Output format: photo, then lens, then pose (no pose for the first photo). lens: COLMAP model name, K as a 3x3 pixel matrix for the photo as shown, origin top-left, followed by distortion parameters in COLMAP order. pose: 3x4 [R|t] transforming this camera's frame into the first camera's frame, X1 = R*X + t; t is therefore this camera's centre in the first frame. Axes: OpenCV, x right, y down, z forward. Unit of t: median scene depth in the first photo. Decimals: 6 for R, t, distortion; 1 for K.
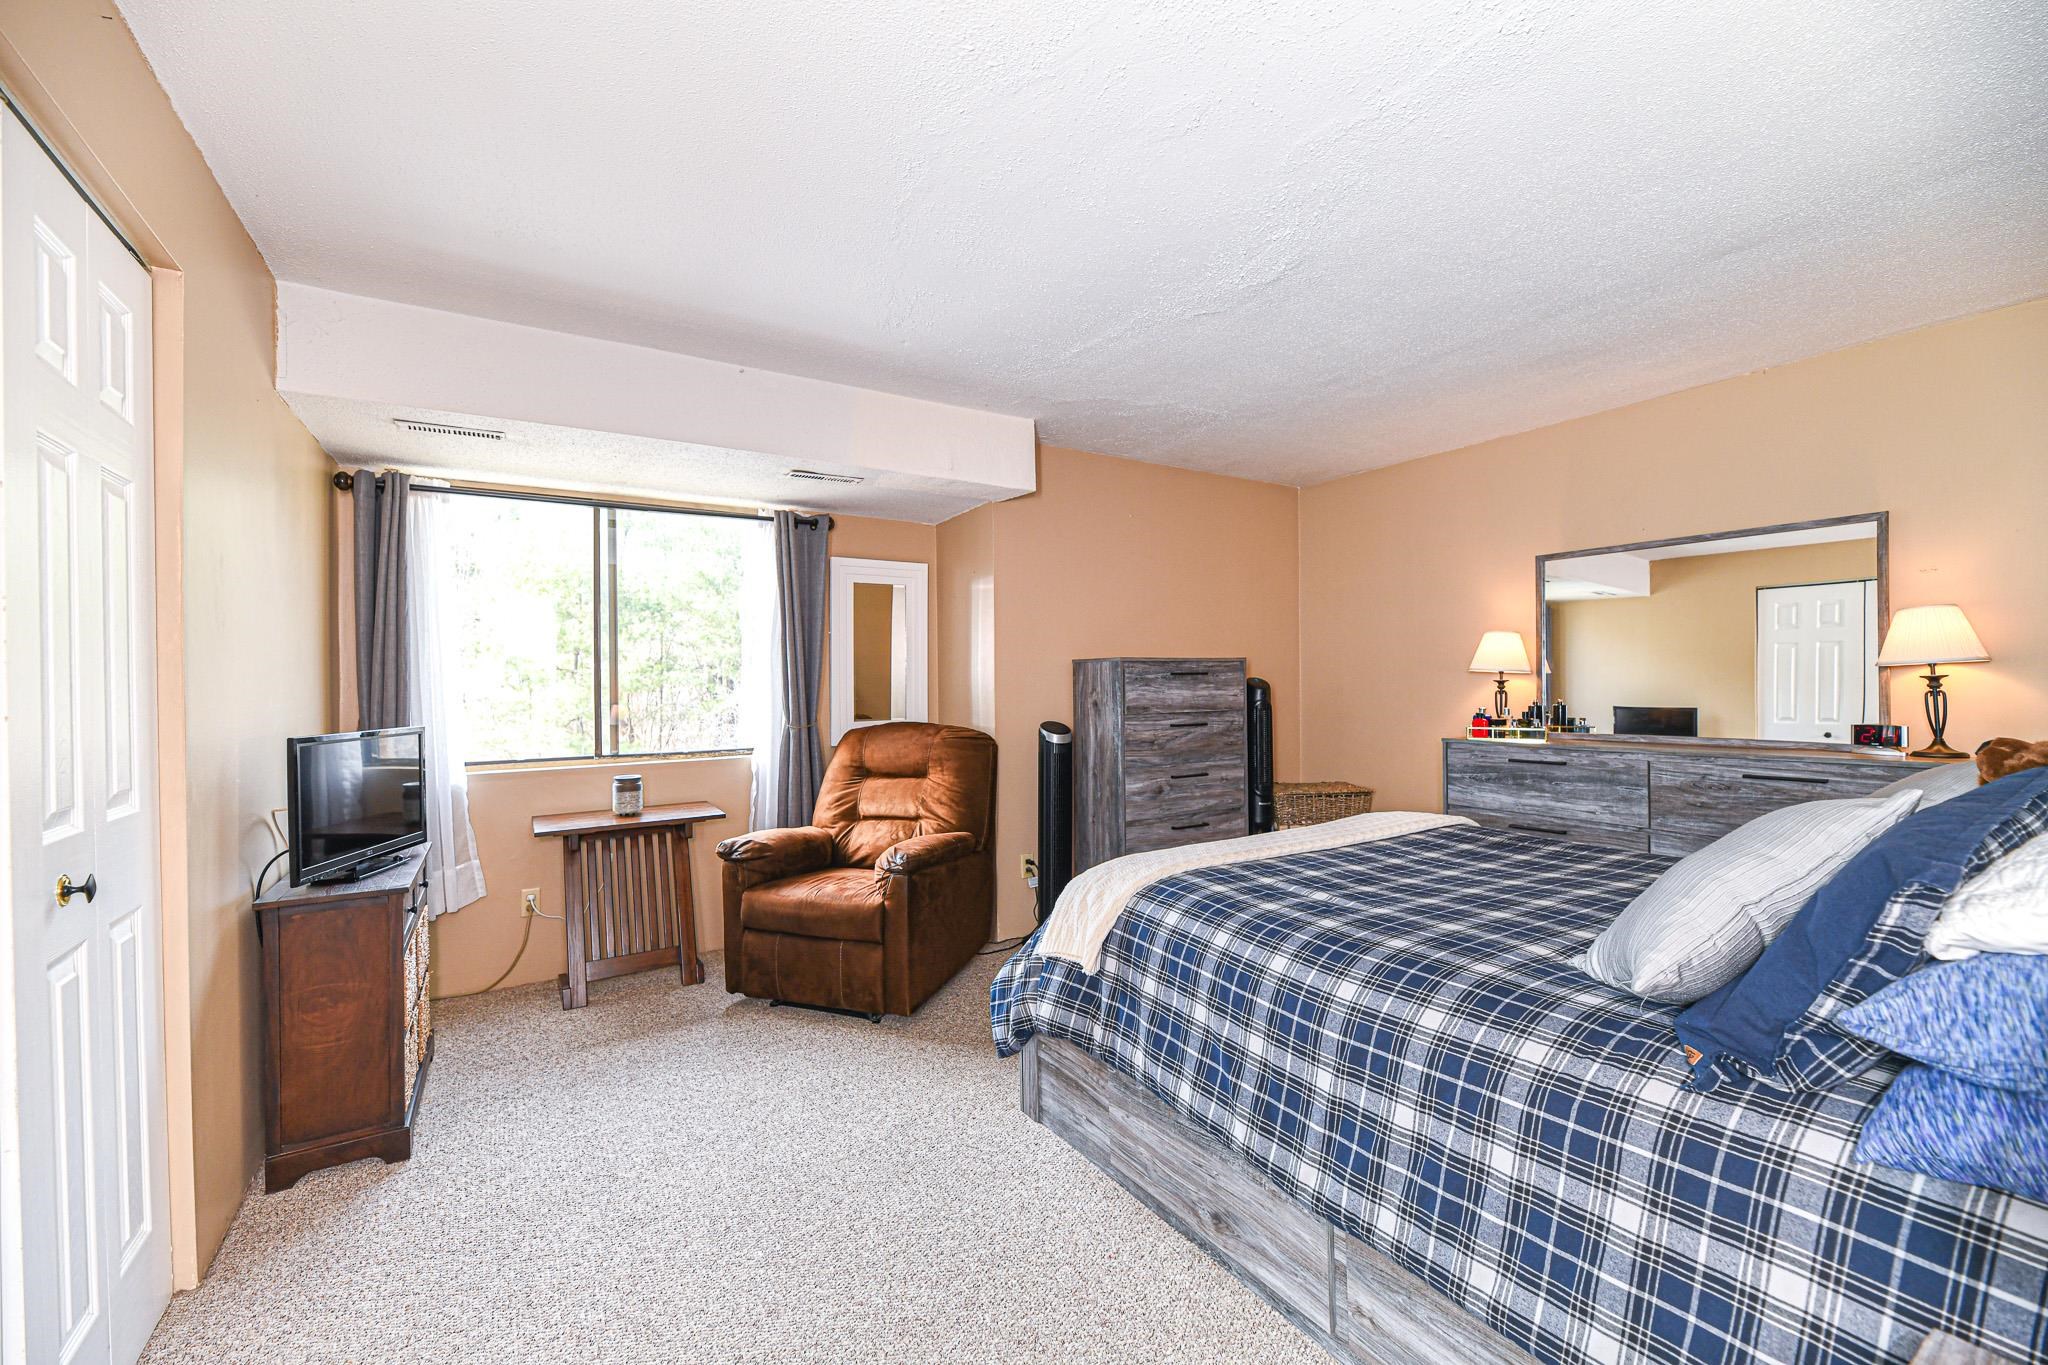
lens RADIAL K [[822.6, 0, 1028.0], [0, 822.6, 681.1], [0, 0, 1]] dist [-0.002371, -0.000454]
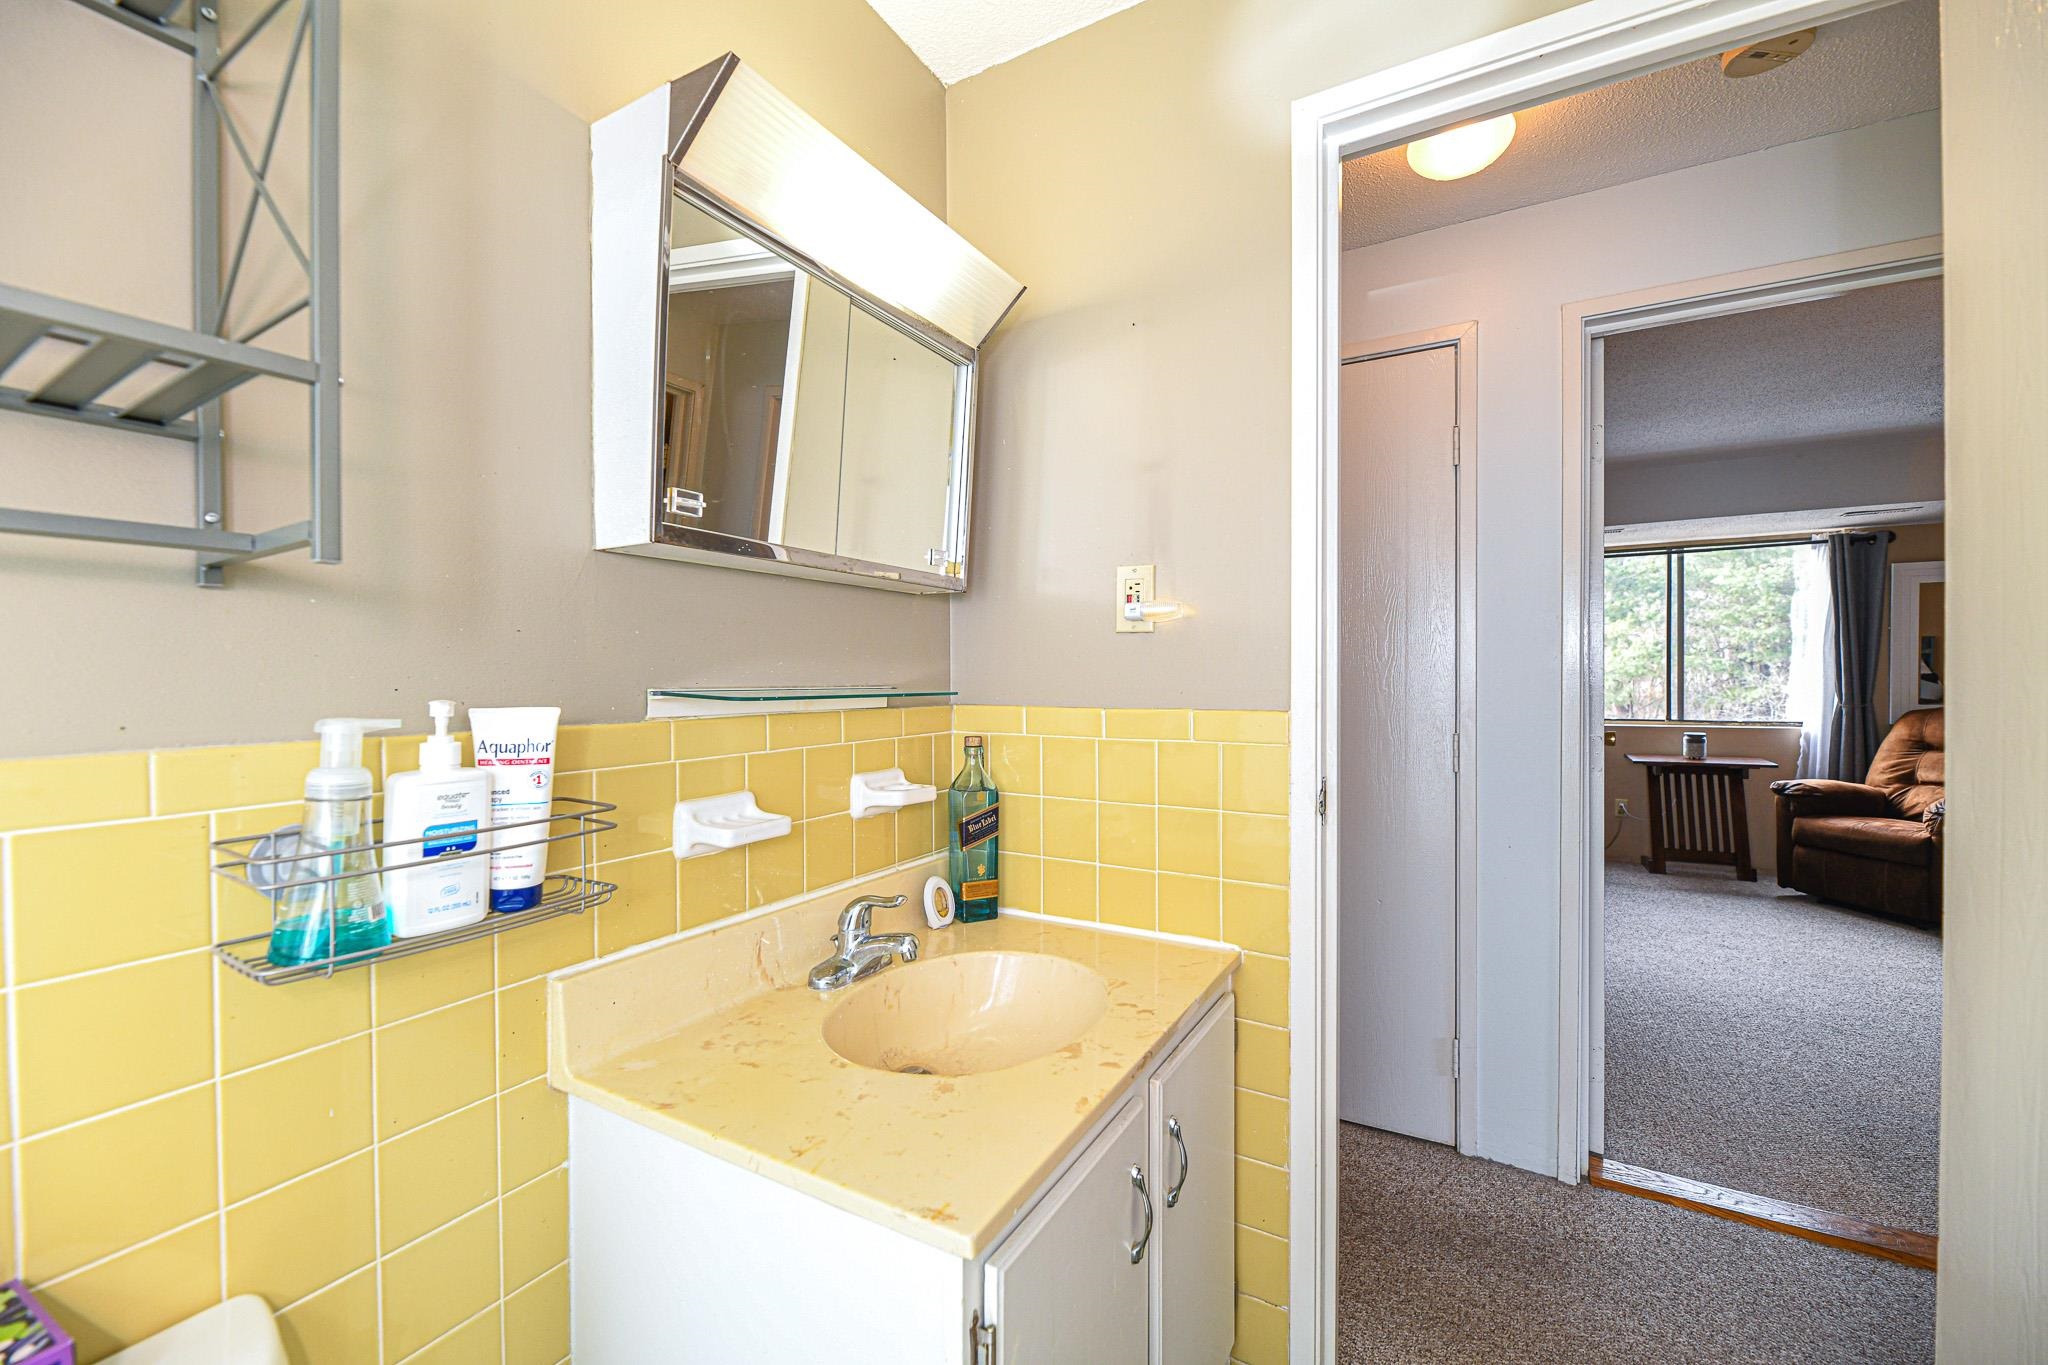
lens RADIAL K [[822.6, 0, 1028.0], [0, 822.6, 681.1], [0, 0, 1]] dist [-0.002371, -0.000454]
pose [[0.473556, 0.014091, -0.880651, 0.237159], [0.001754, 0.999855, 0.016942, -0.005535], [0.880762, -0.009568, 0.473463, -0.727287]]
